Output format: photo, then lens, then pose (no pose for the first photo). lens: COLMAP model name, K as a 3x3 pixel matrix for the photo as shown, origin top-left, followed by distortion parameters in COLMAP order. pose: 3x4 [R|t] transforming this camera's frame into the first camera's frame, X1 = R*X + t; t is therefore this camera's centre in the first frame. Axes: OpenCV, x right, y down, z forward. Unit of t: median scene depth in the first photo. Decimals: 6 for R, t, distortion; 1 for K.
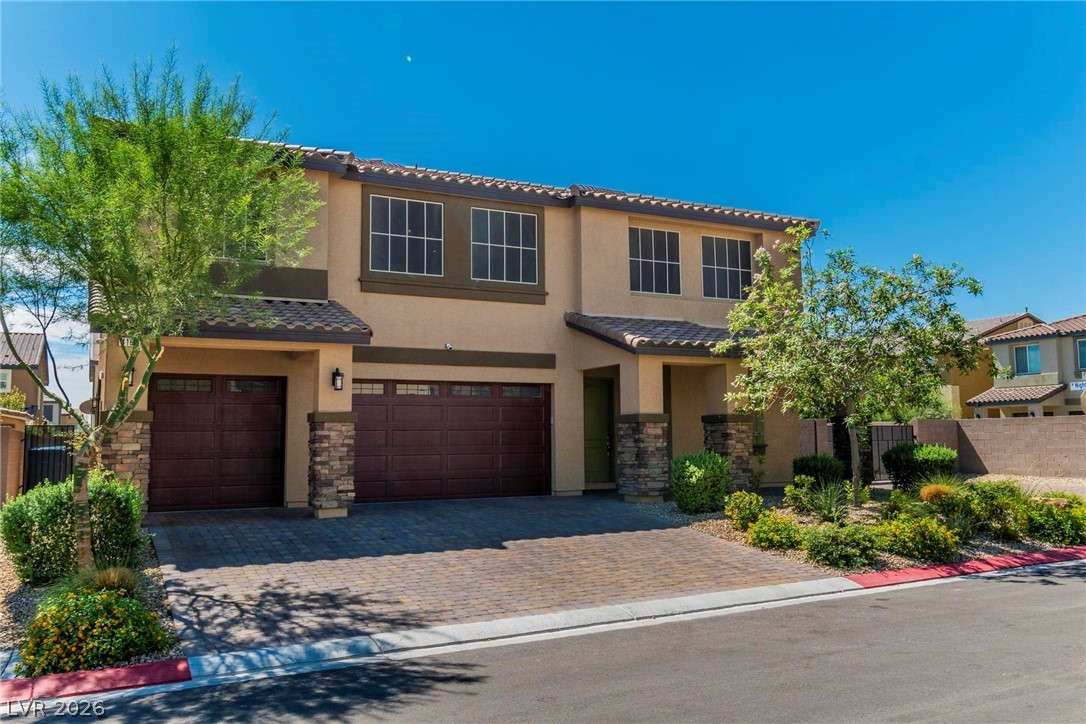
lens RADIAL K [[874.8, 0, 542.9], [0, 874.8, 363.8], [0, 0, 1]] dist [0.012346, 0.000644]
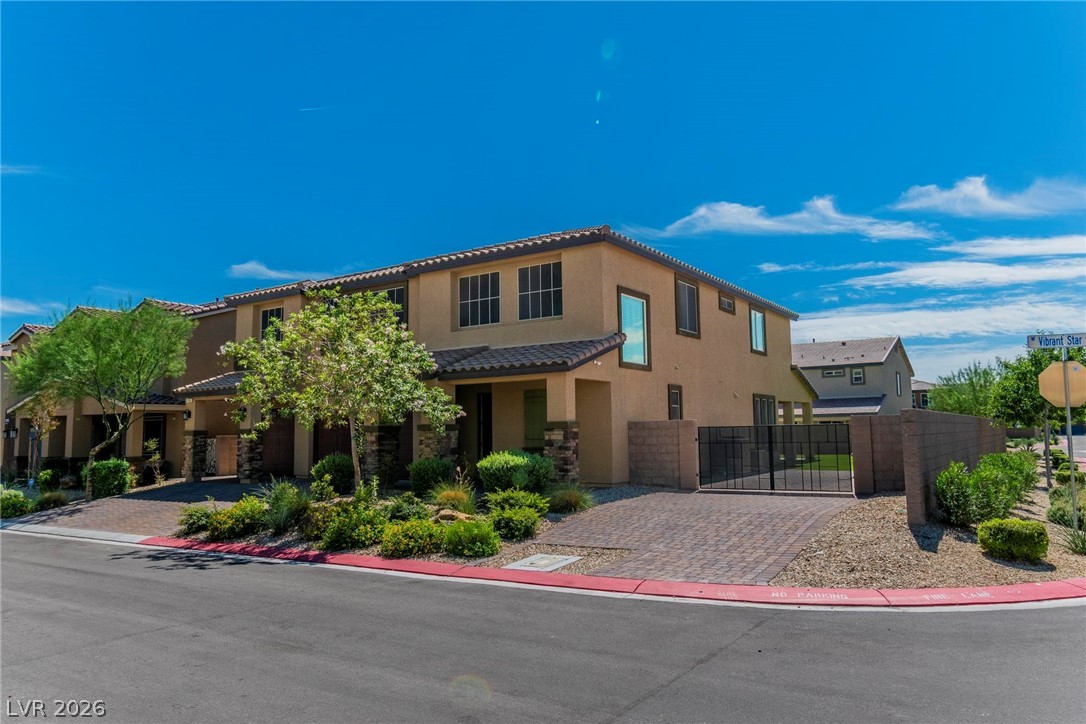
lens RADIAL K [[752.6, 0, 543.2], [0, 752.6, 359.2], [0, 0, 1]] dist [-0.002222, -0.000045]
pose [[0.466277, -0.091092, -0.879936, 1.088244], [0.077903, 0.995048, -0.061728, 0.038894], [0.881202, -0.039767, 0.471065, 0.564004]]
